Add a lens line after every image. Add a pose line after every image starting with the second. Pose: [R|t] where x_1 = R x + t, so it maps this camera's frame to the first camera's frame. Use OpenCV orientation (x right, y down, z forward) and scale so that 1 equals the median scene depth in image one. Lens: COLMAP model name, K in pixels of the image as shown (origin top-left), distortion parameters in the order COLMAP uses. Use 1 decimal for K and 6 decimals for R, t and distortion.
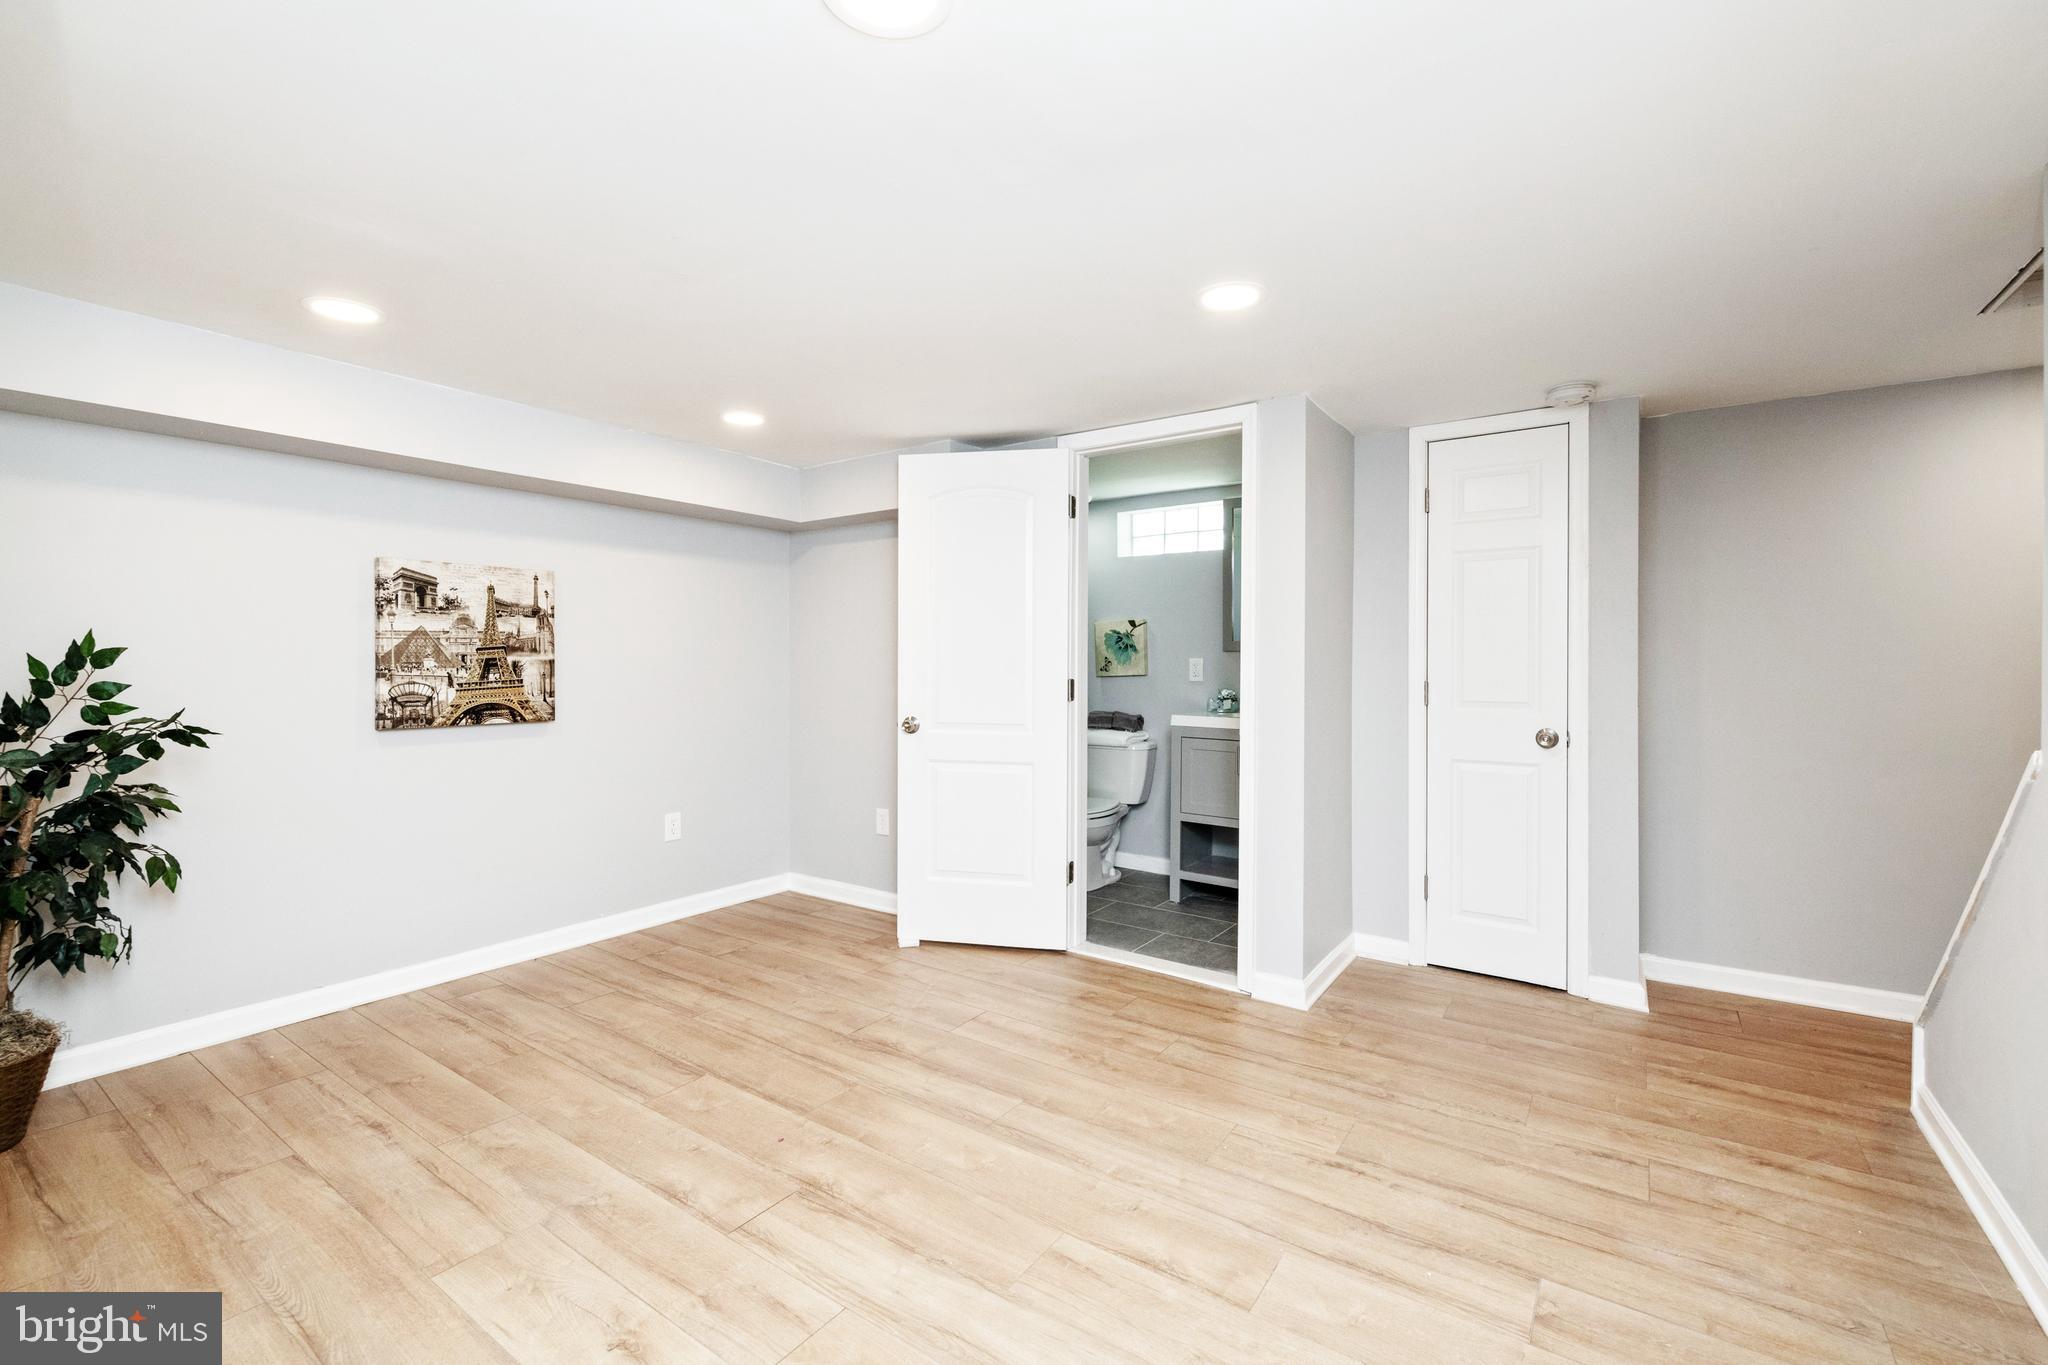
lens RADIAL K [[878.2, 0, 1029.4], [0, 878.2, 668.0], [0, 0, 1]] dist [-0.001051, -0.002499]
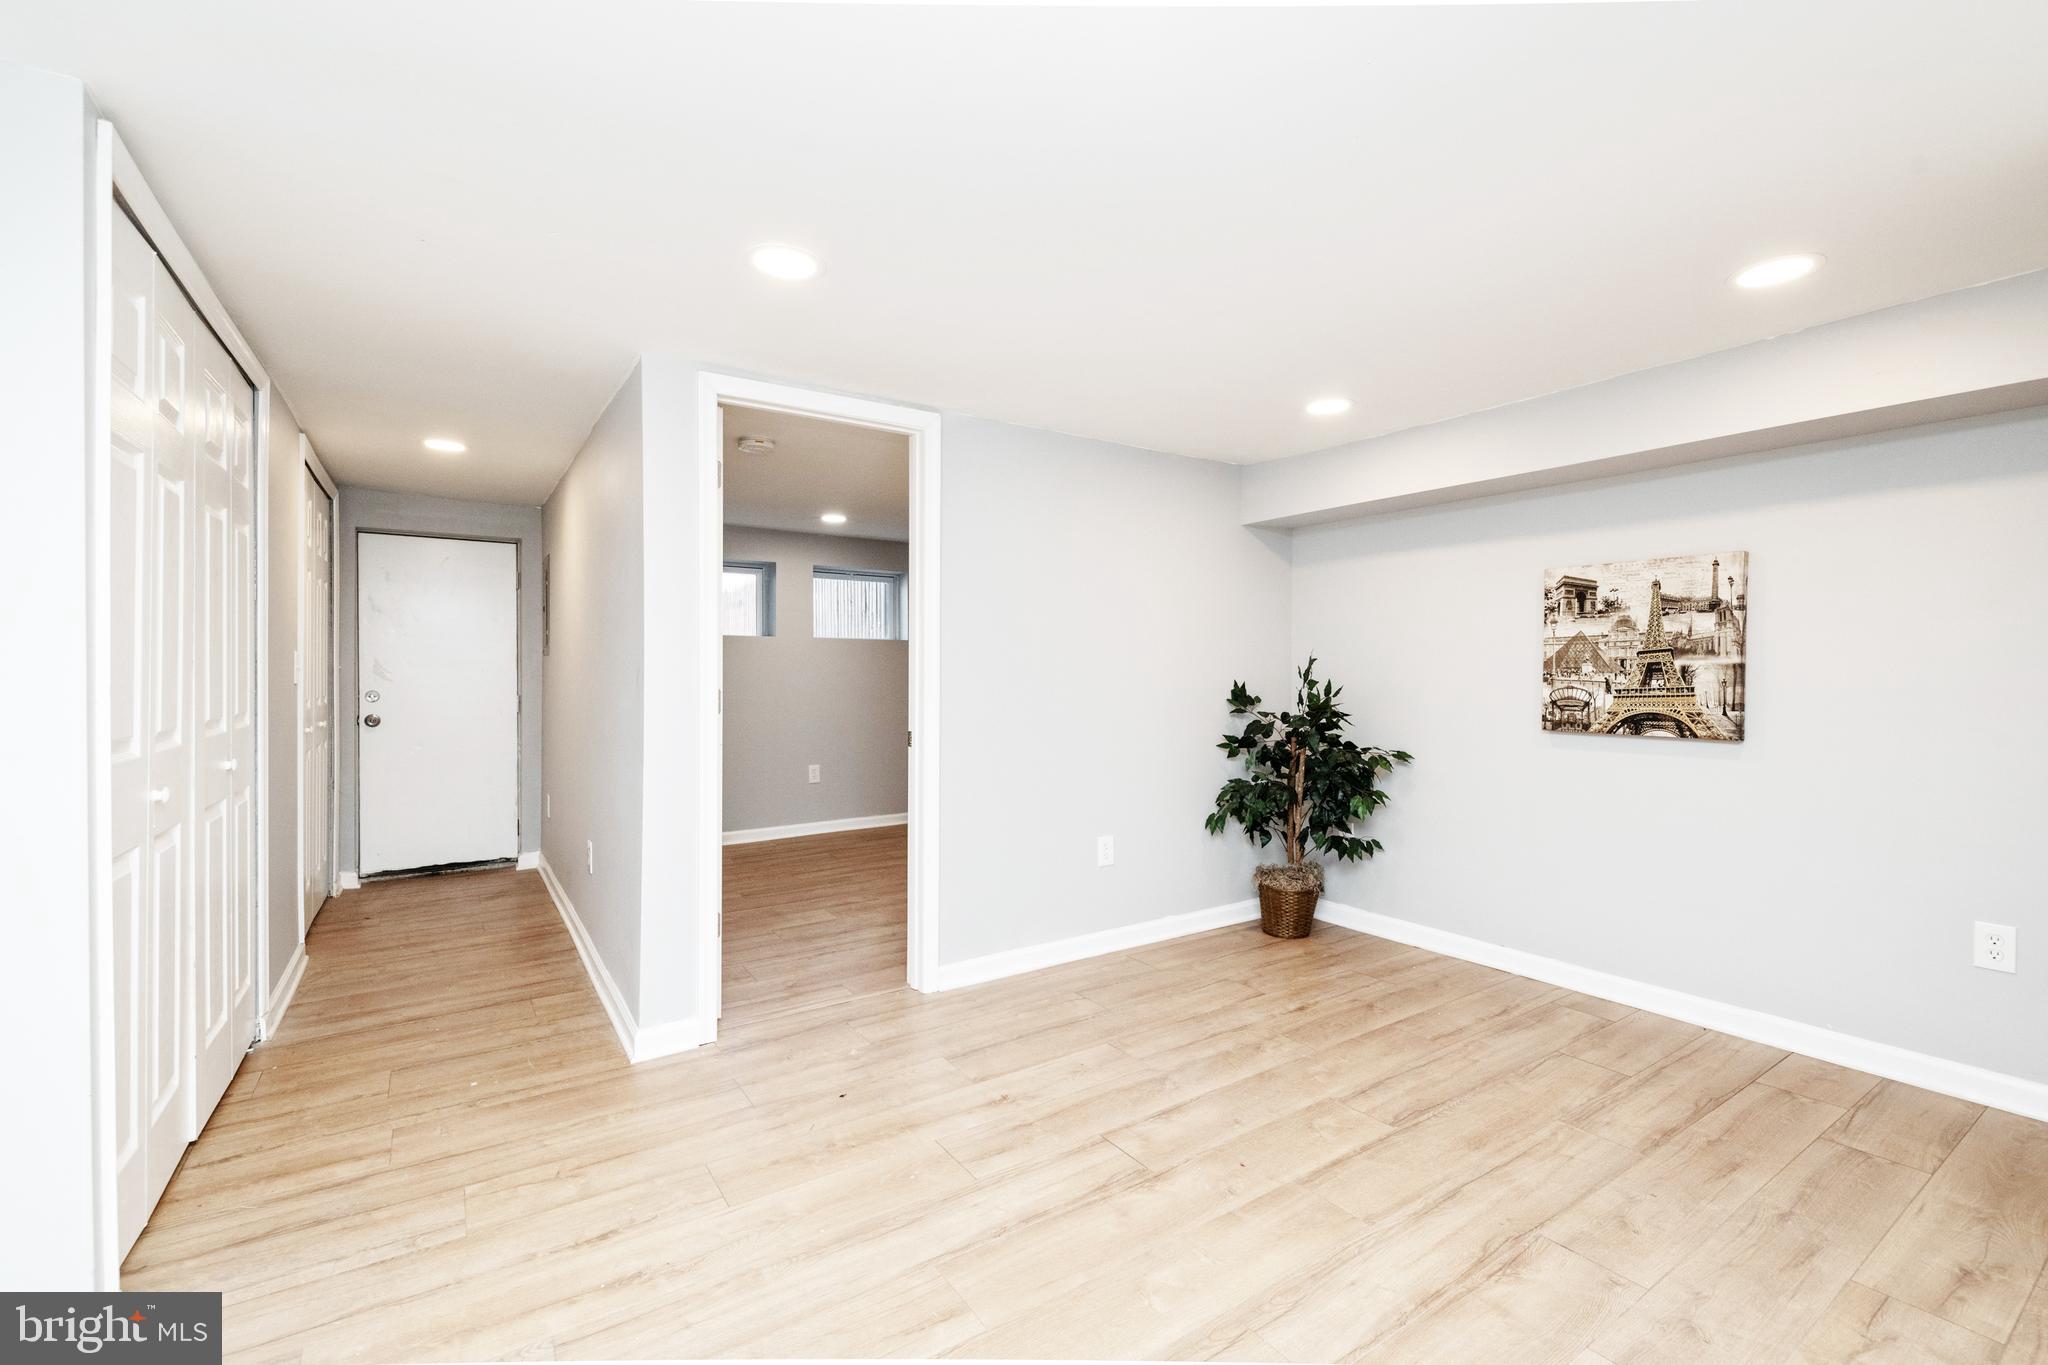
lens RADIAL K [[878.2, 0, 1034.7], [0, 878.2, 683.1], [0, 0, 1]] dist [-0.001051, -0.002499]
pose [[-0.363883, 0.008237, -0.931408, 0.477037], [-0.010843, 0.999856, 0.013078, 0.005264], [0.931382, 0.014858, -0.363741, 0.793768]]
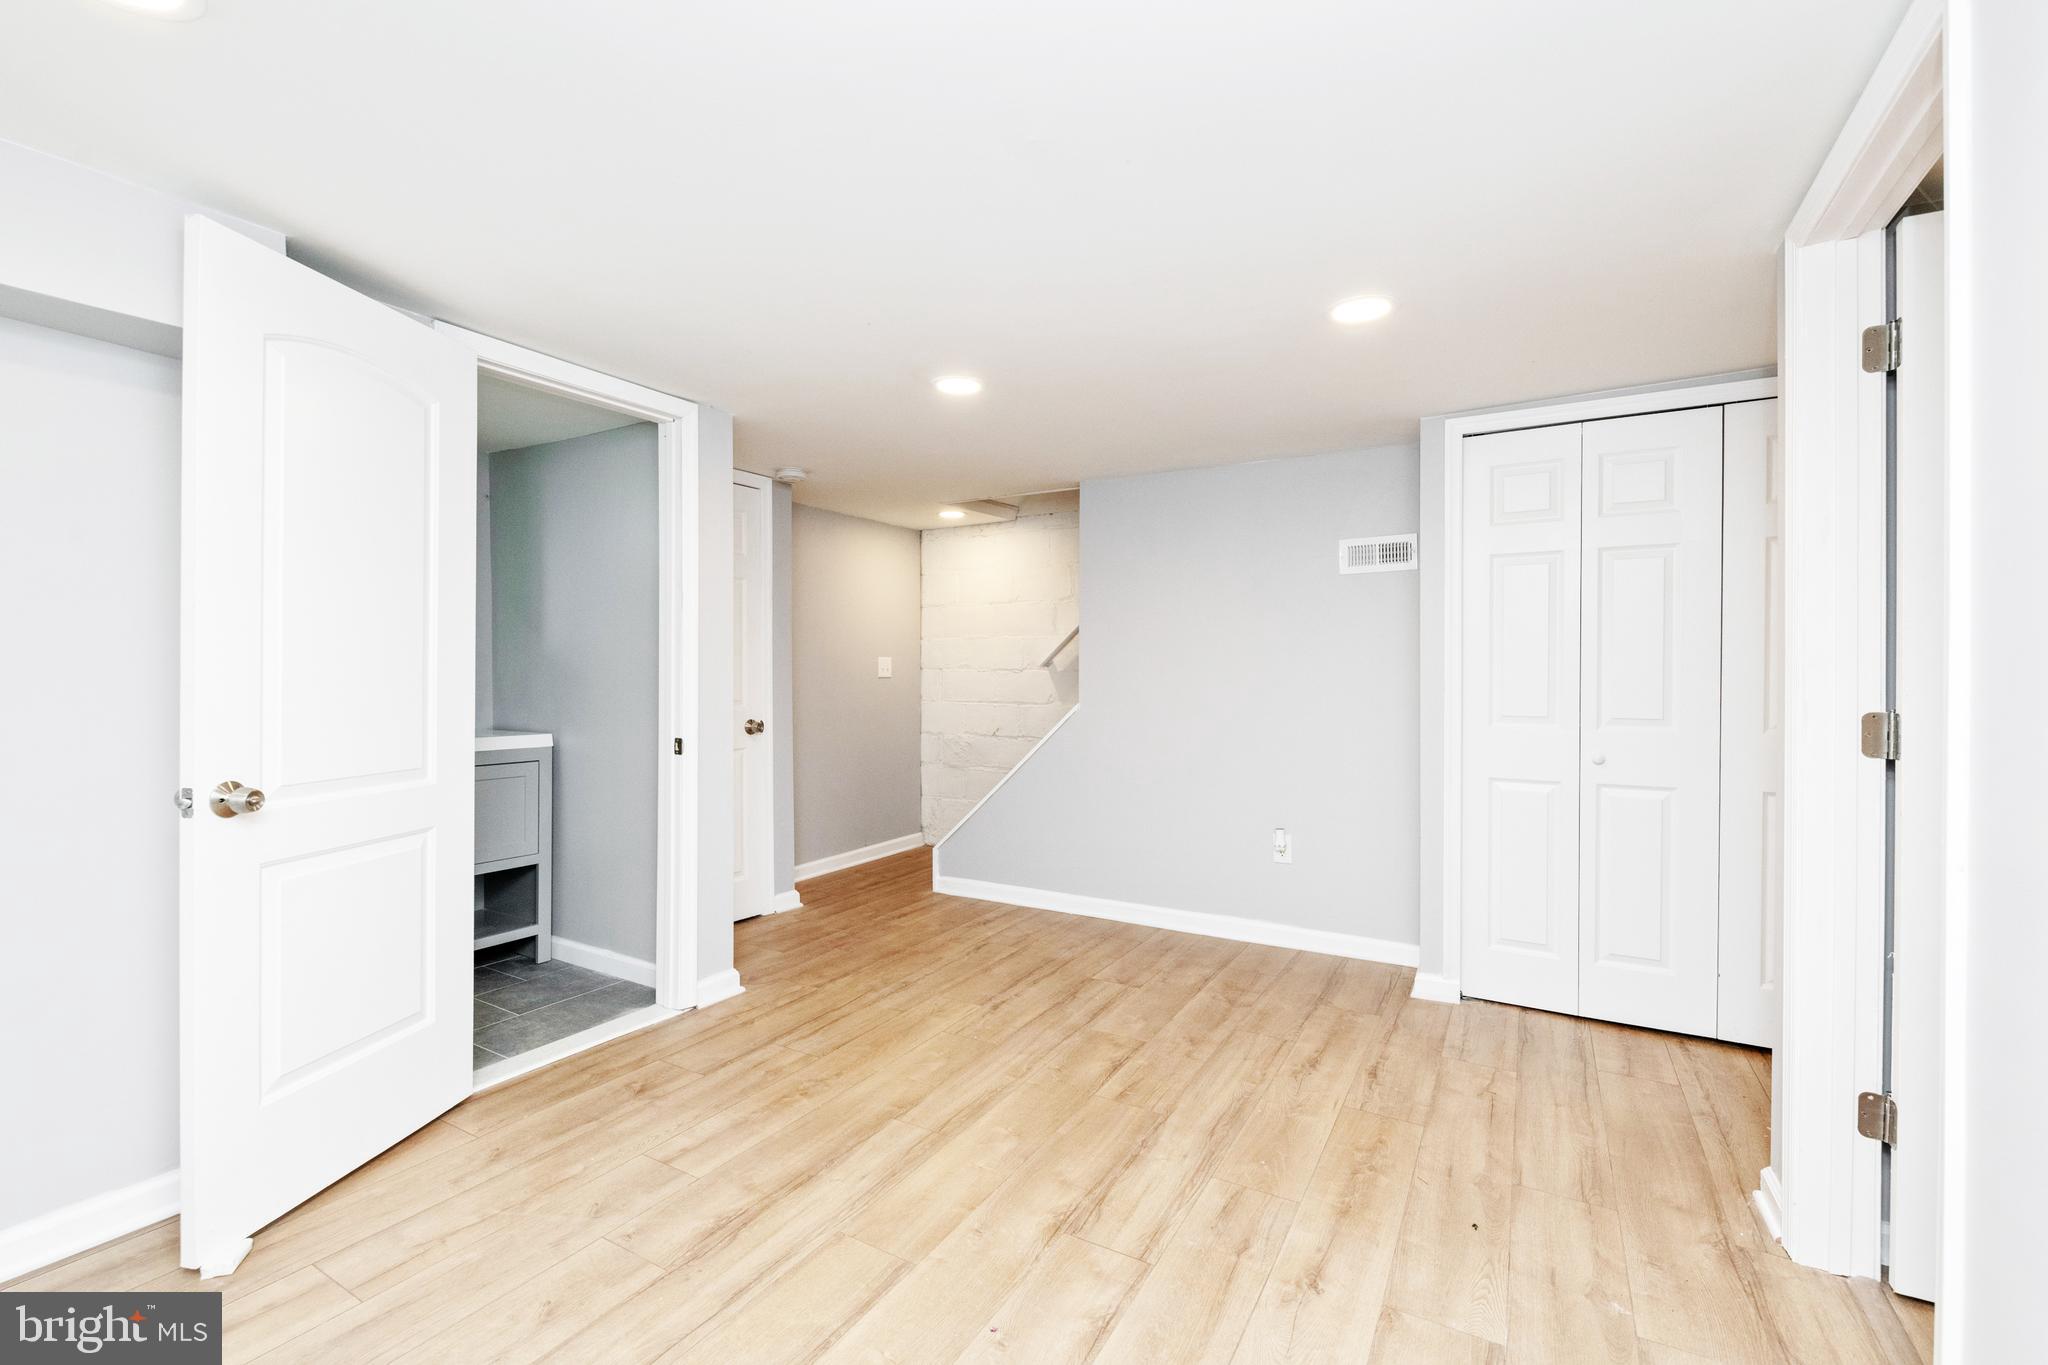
lens RADIAL K [[878.2, 0, 1029.0], [0, 878.2, 672.7], [0, 0, 1]] dist [-0.001051, -0.002499]
pose [[-0.084639, -0.007992, 0.996380, -0.757447], [0.006694, 0.999941, 0.008589, -0.007226], [-0.996389, 0.007397, -0.084580, 0.714000]]
